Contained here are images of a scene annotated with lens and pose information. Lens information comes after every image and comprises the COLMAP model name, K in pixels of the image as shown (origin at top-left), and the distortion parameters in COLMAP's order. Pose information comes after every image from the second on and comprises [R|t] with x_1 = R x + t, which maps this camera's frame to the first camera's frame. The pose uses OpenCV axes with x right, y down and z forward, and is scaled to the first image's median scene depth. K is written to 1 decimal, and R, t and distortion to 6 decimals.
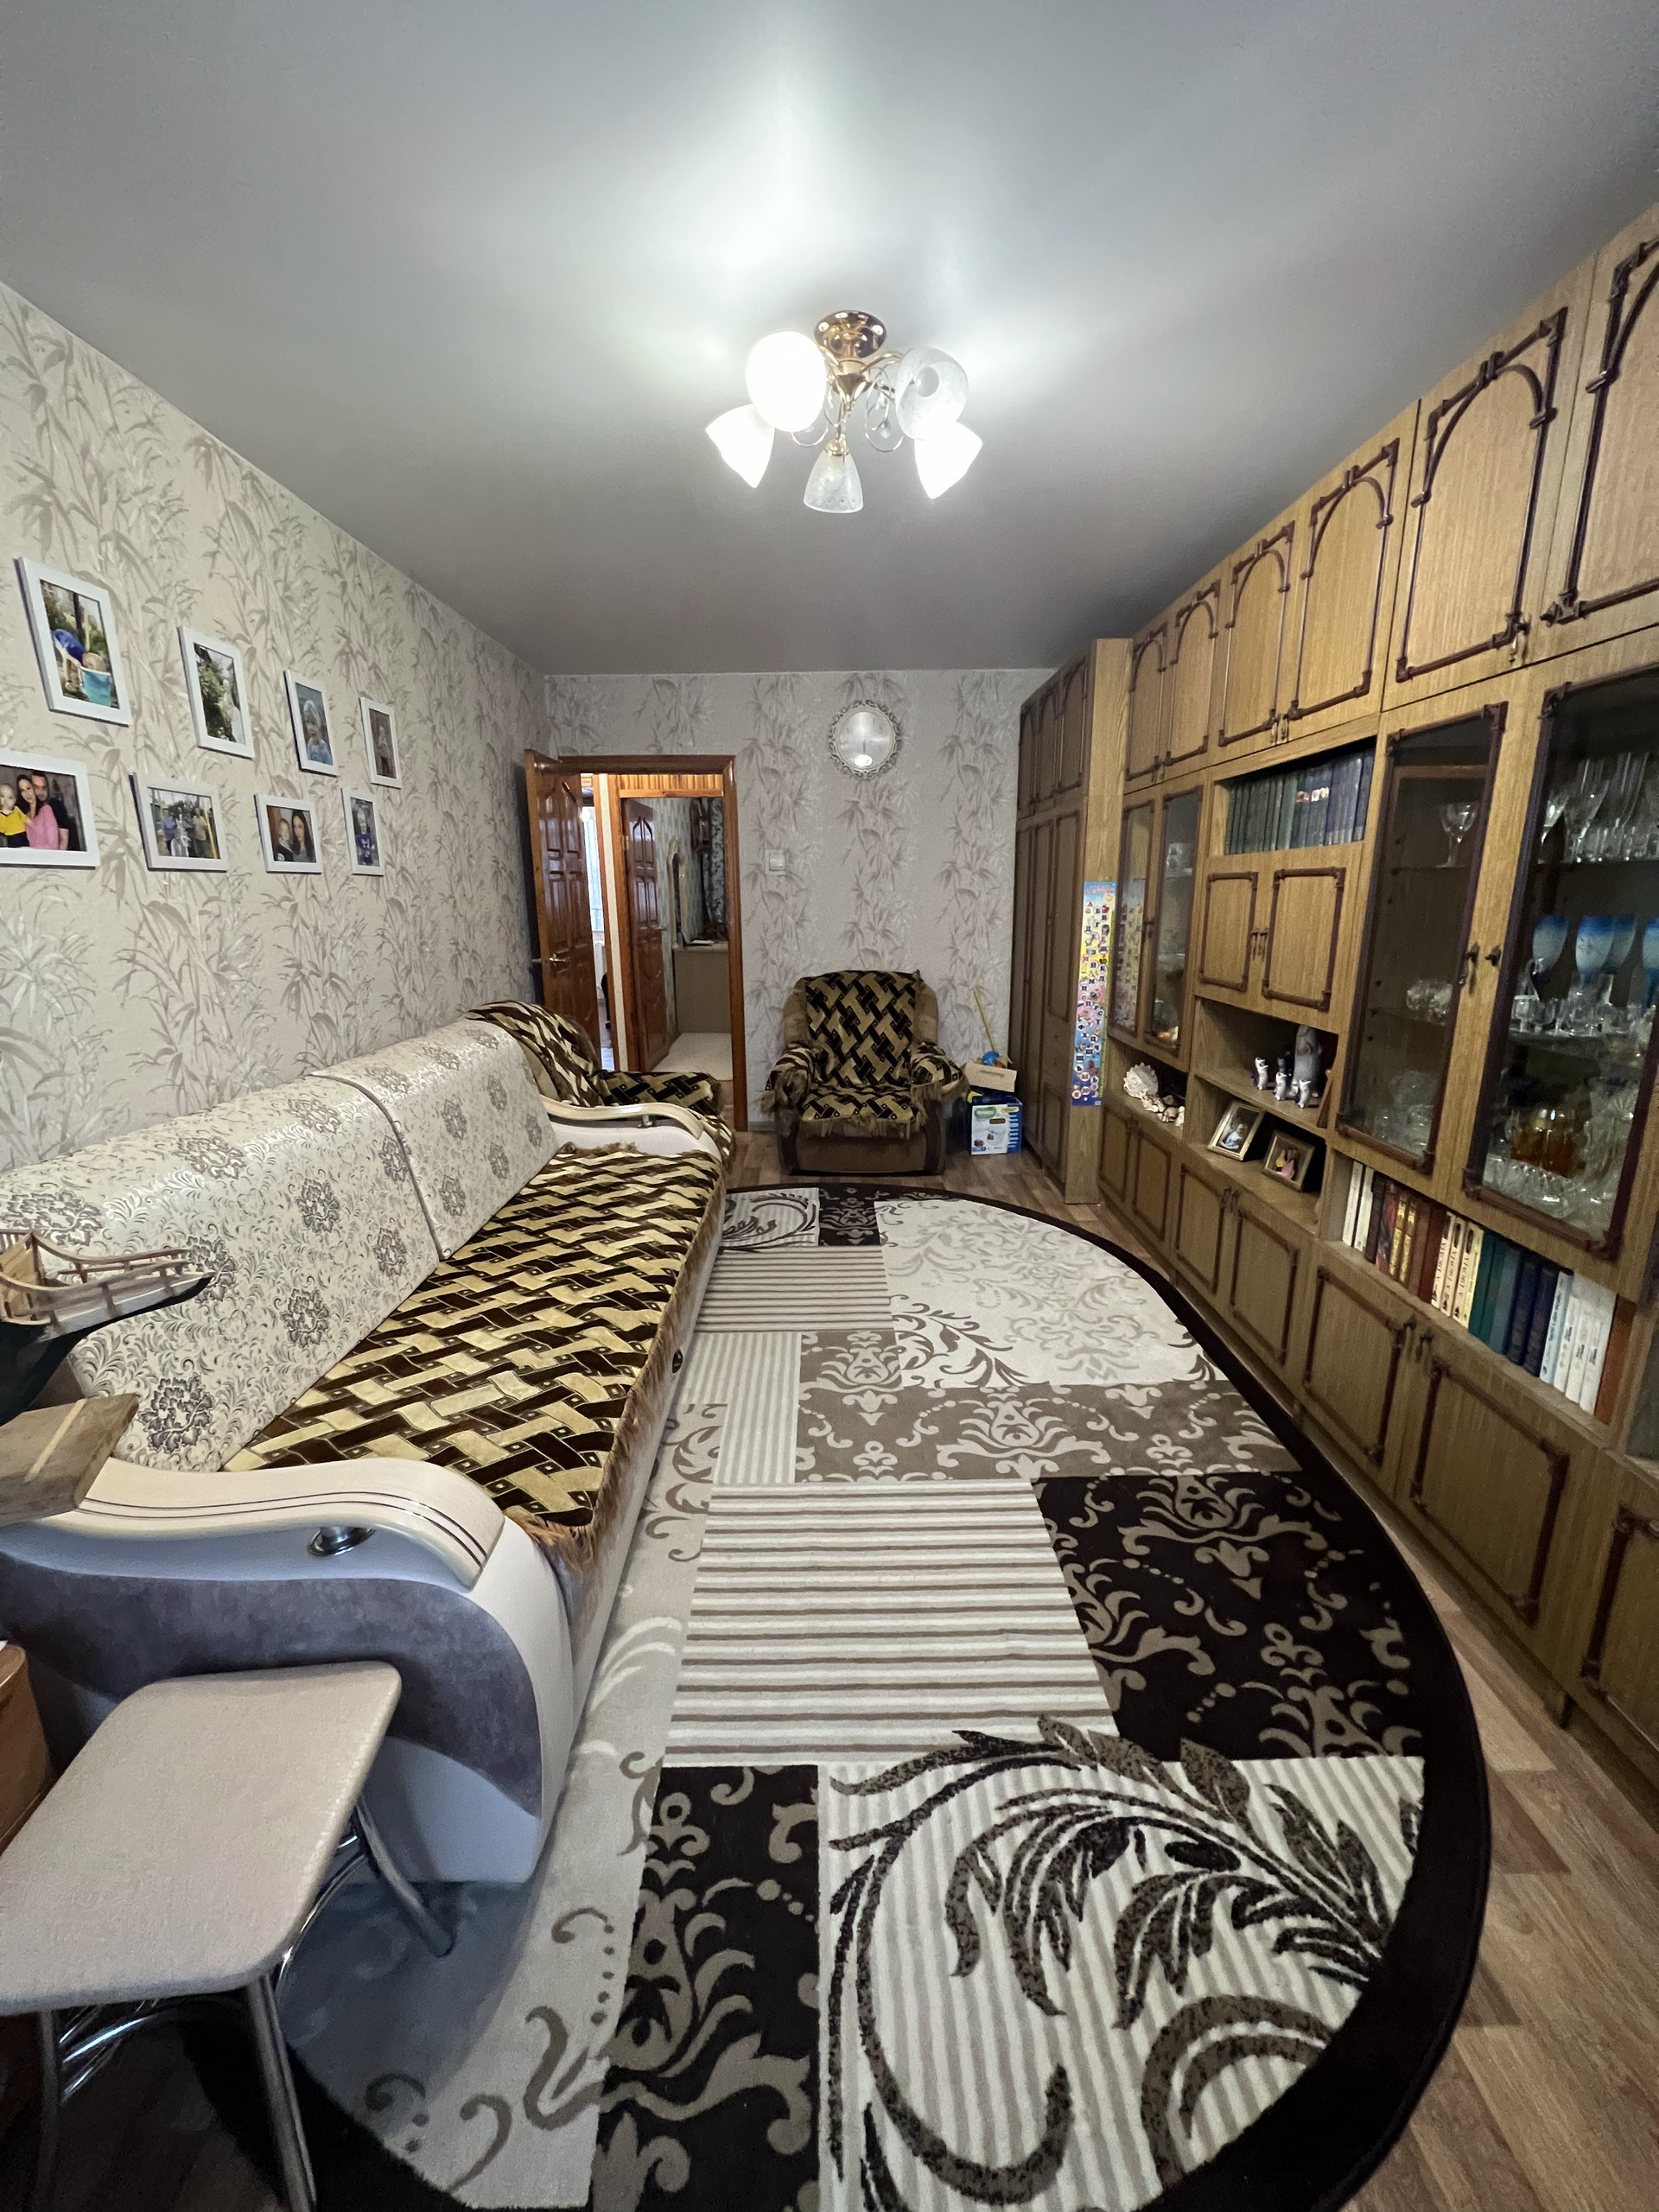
lens RADIAL K [[872.3, 0, 827.6], [0, 872.3, 1105.2], [0, 0, 1]] dist [-0.000661, -0.000151]
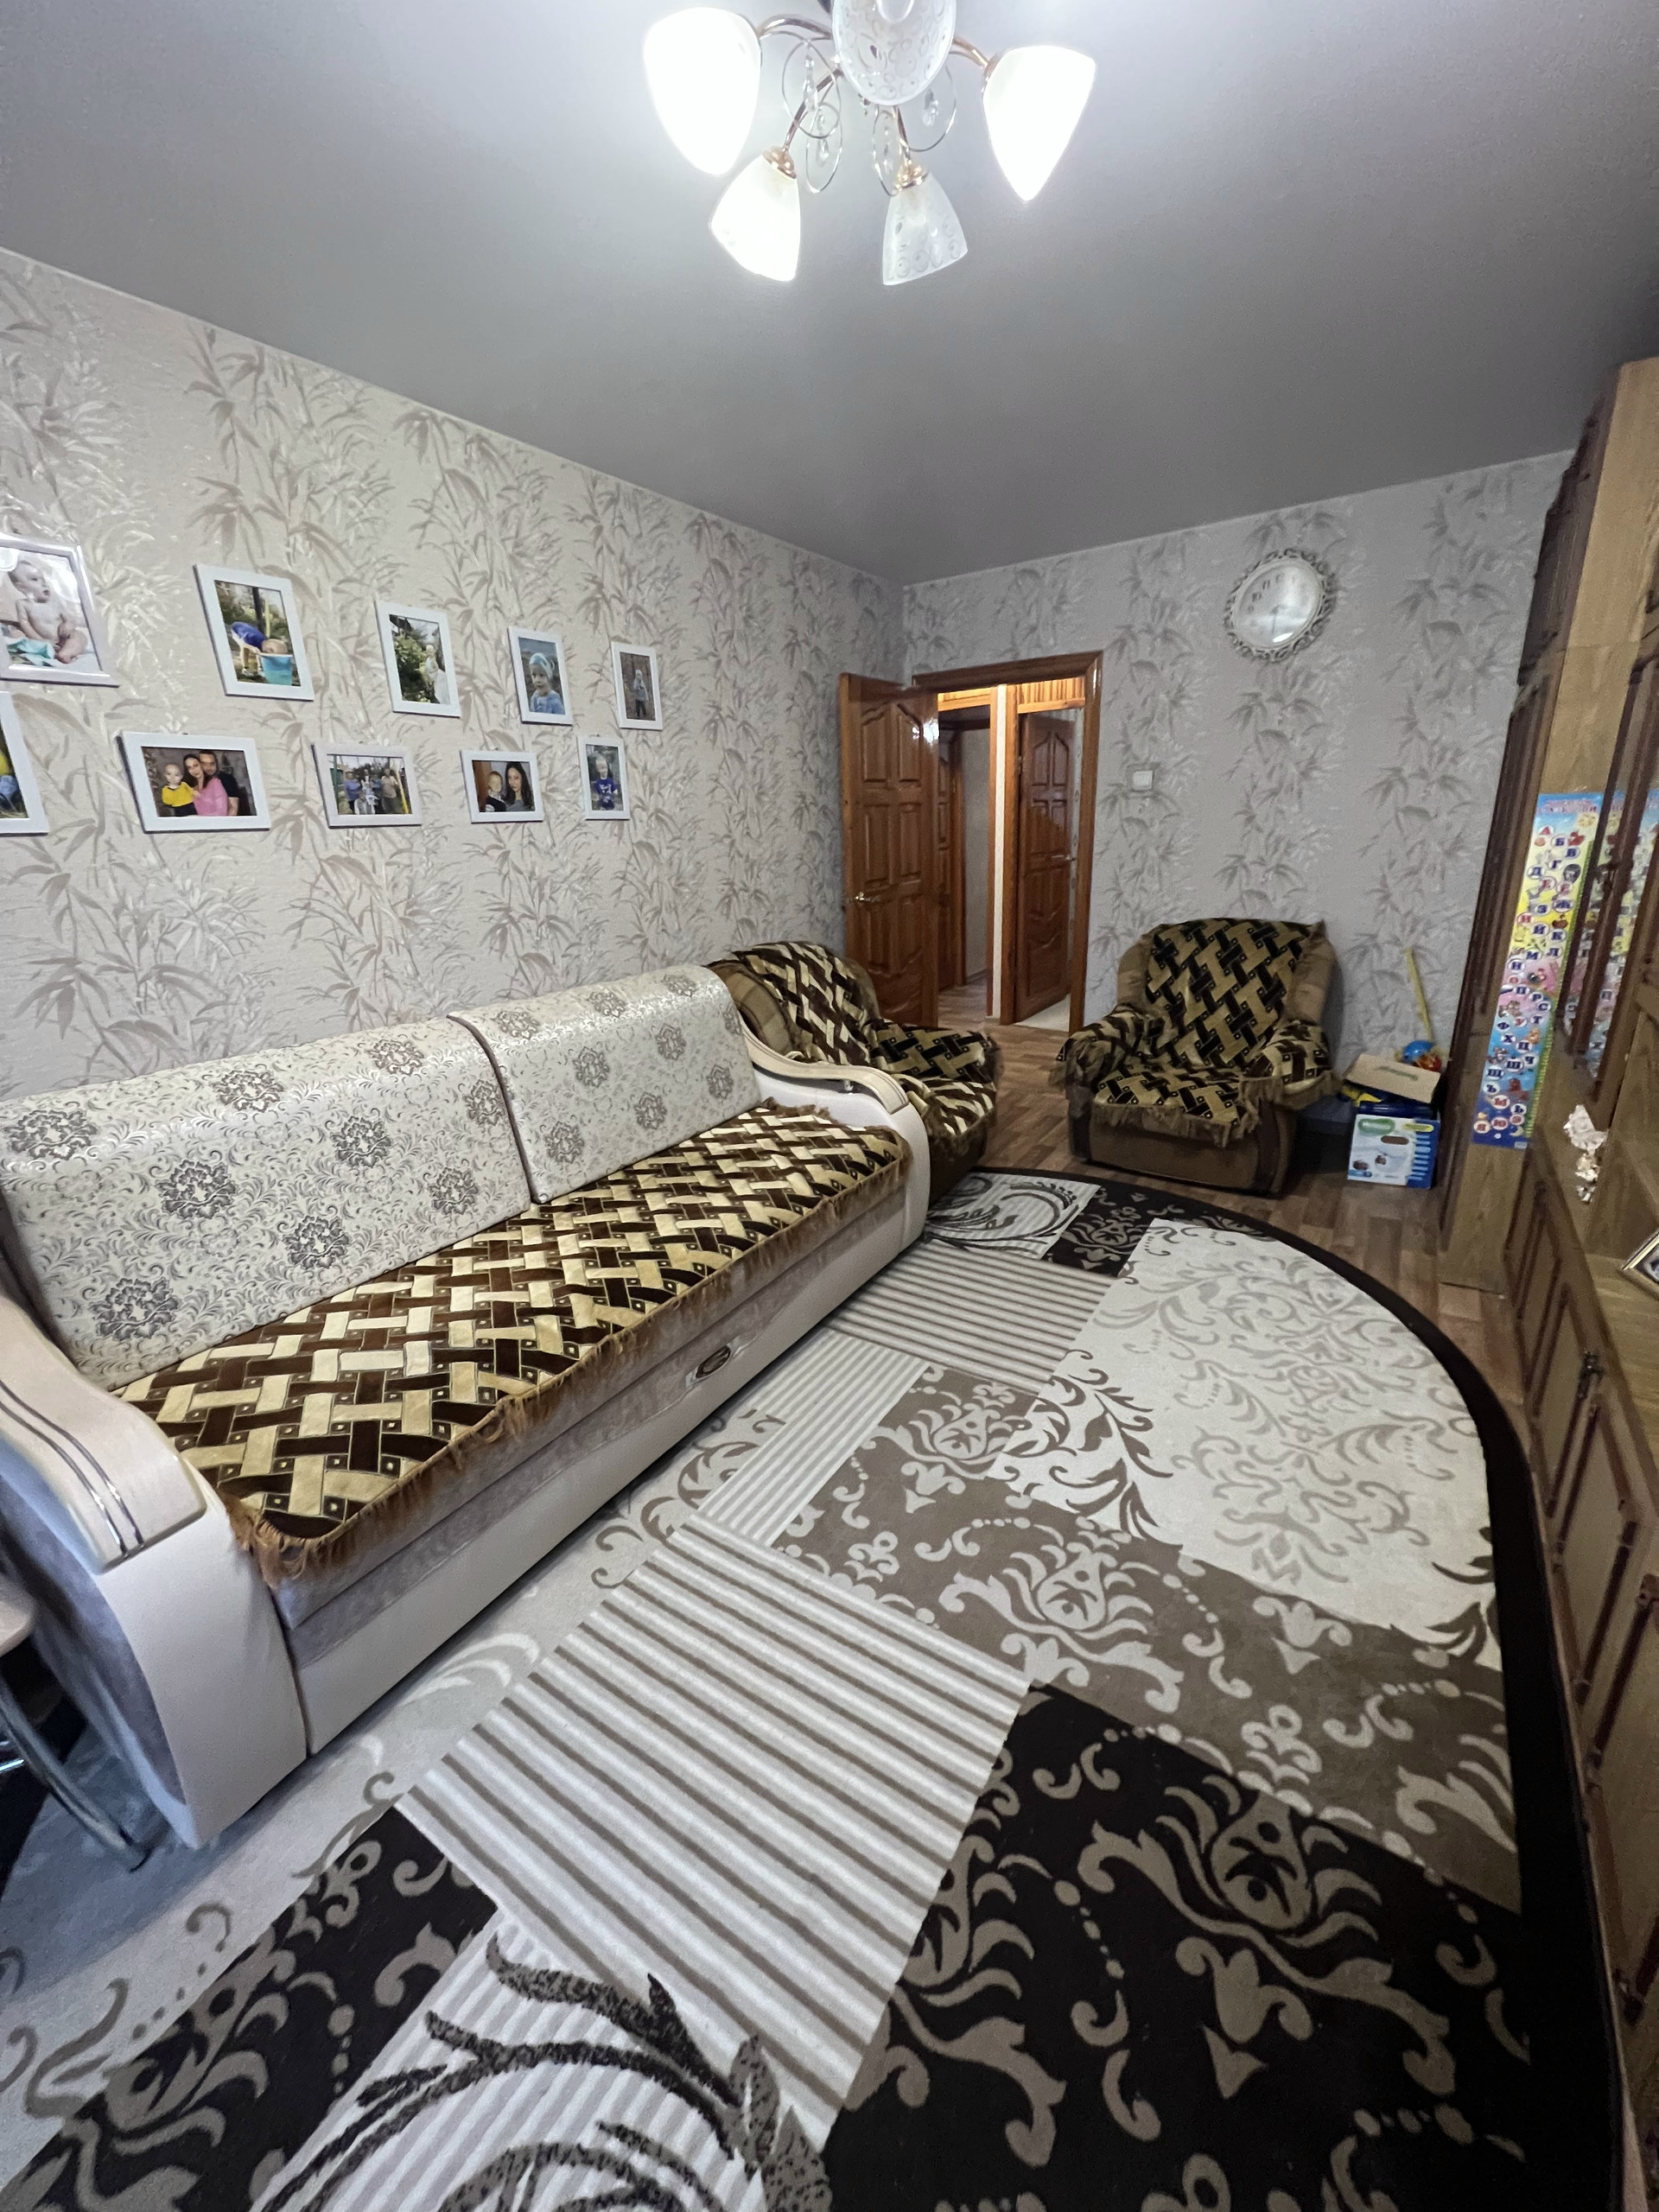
lens RADIAL K [[872.3, 0, 830.6], [0, 872.3, 1105.5], [0, 0, 1]] dist [-0.000661, -0.000151]
pose [[0.836385, 0.147143, -0.528024, 0.400196], [-0.102273, 0.988271, 0.113401, -0.095622], [0.538517, -0.040845, 0.841624, 0.335595]]
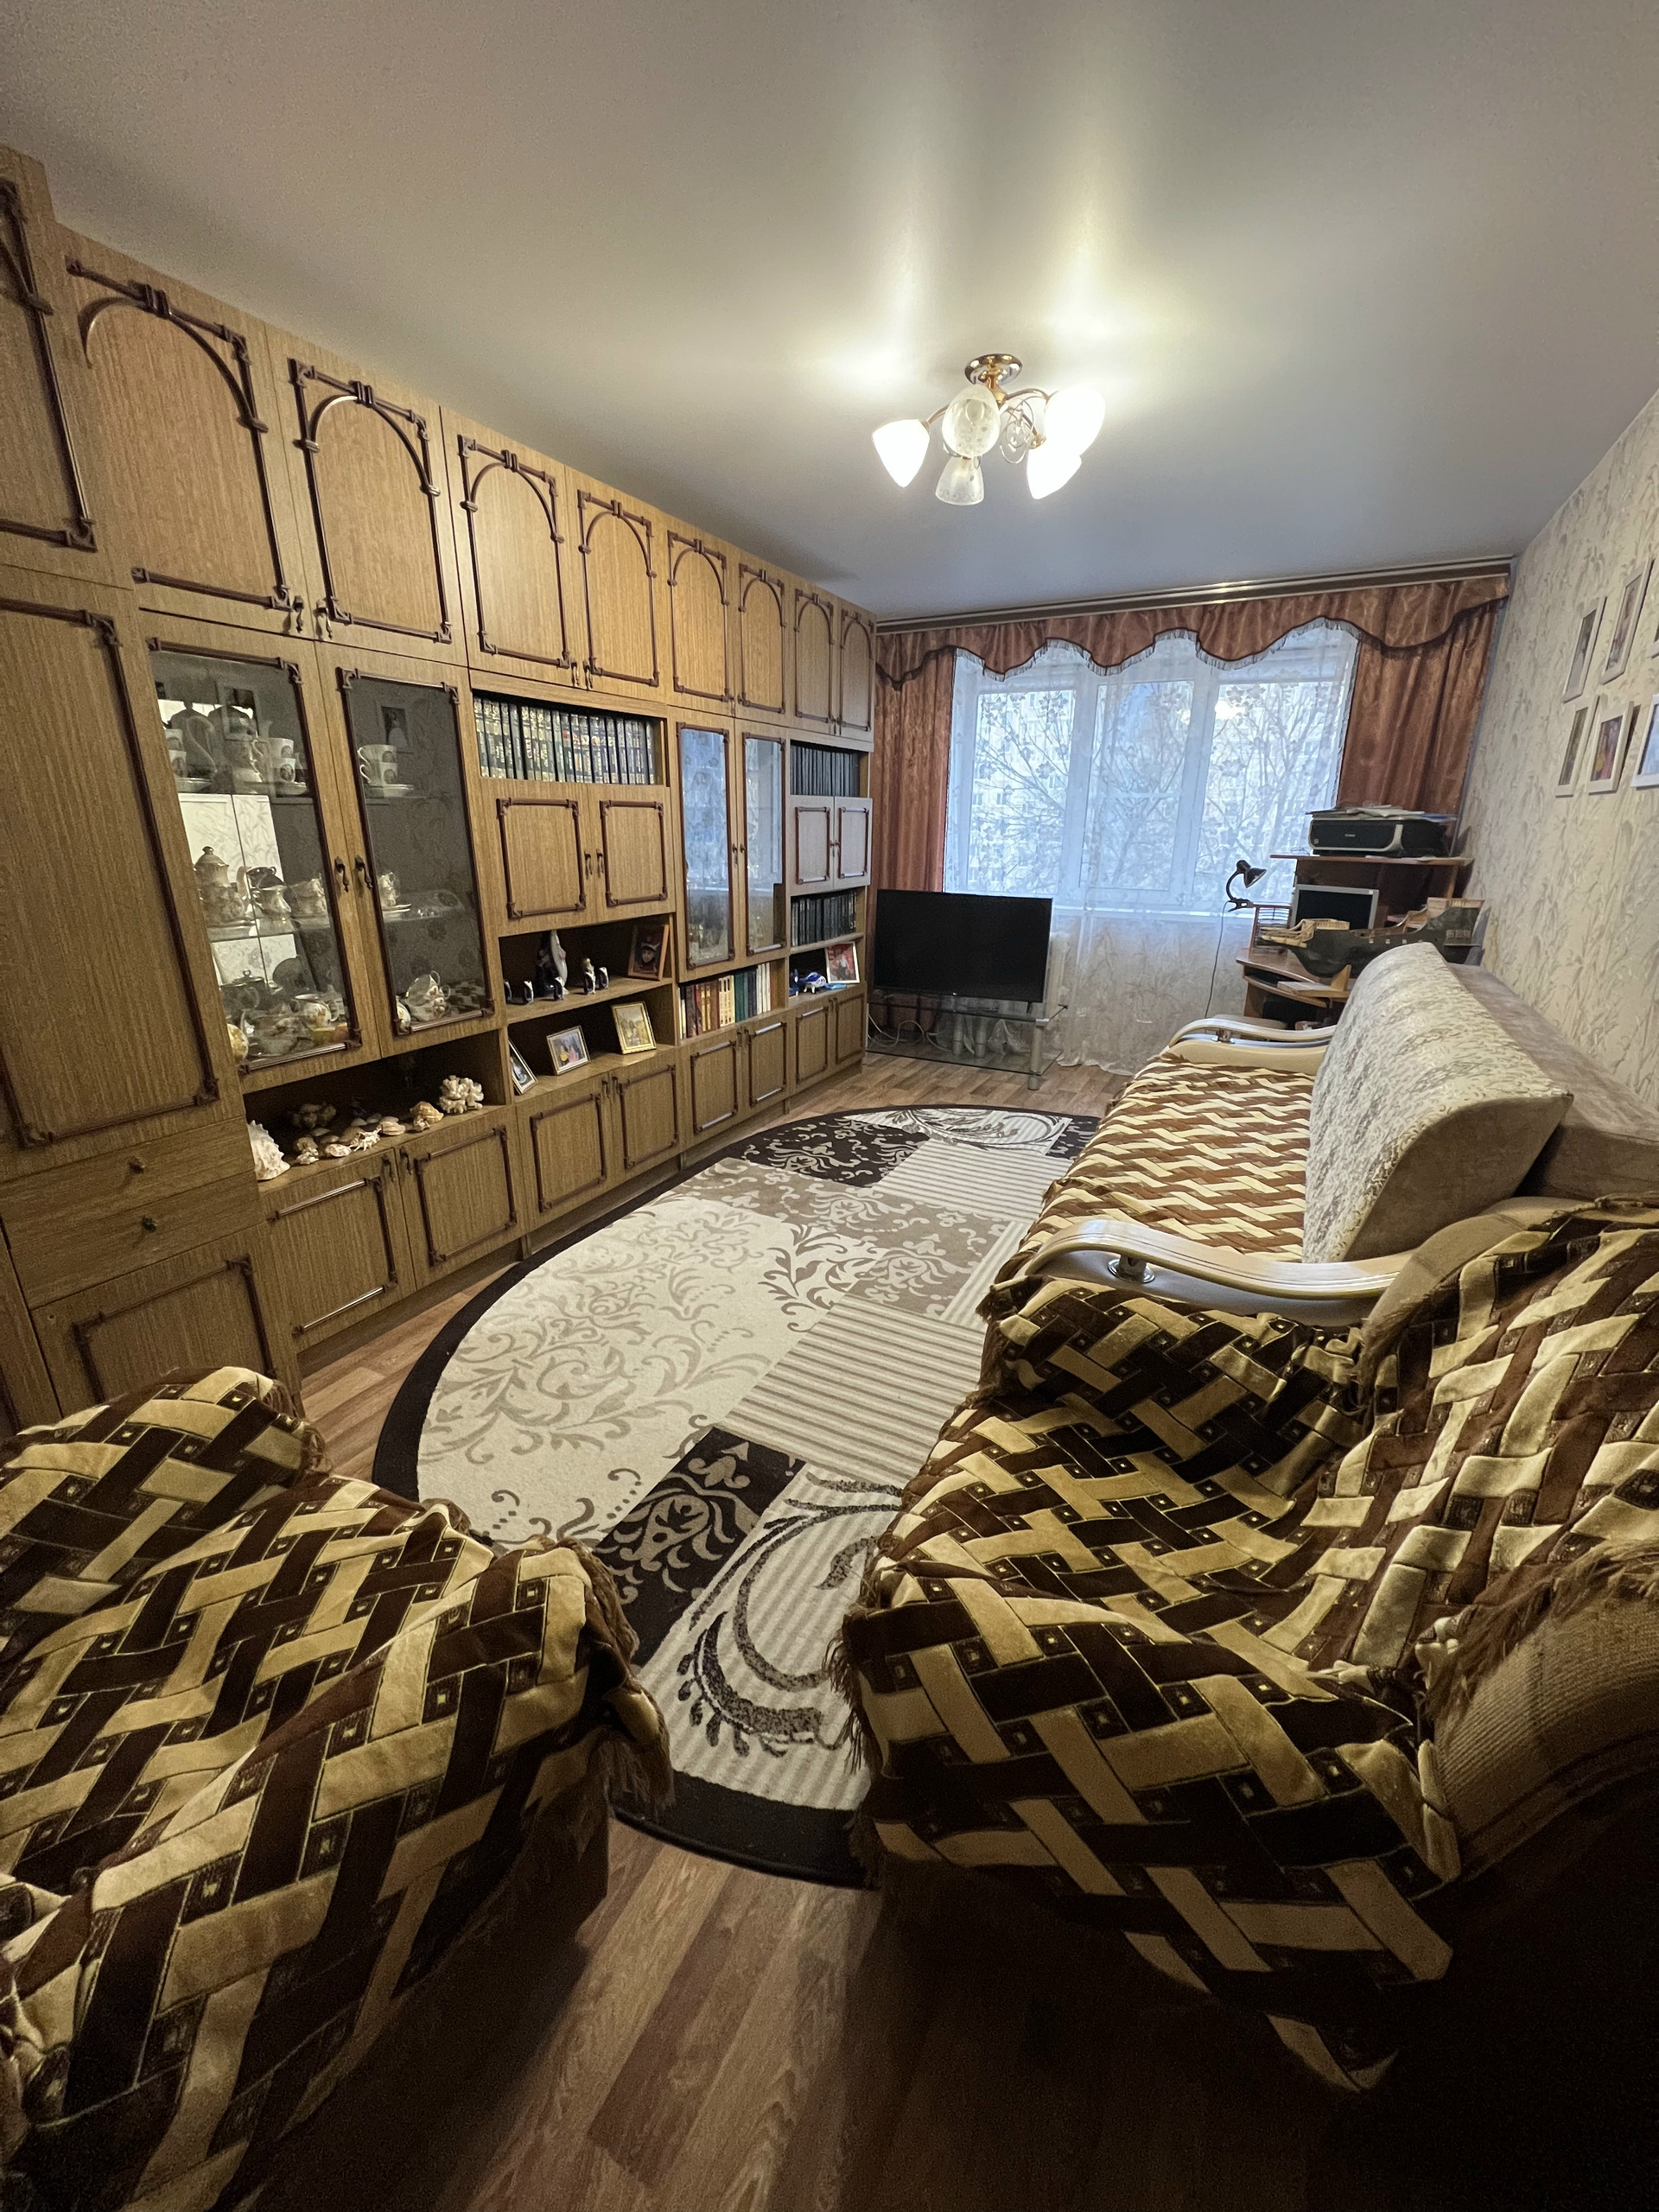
lens RADIAL K [[872.3, 0, 824.2], [0, 872.3, 1105.0], [0, 0, 1]] dist [-0.000661, -0.000151]
pose [[-0.882185, -0.139502, 0.449765, -0.400618], [0.116220, 0.861067, 0.495032, -0.517294], [-0.456336, 0.488981, -0.743408, 2.170324]]
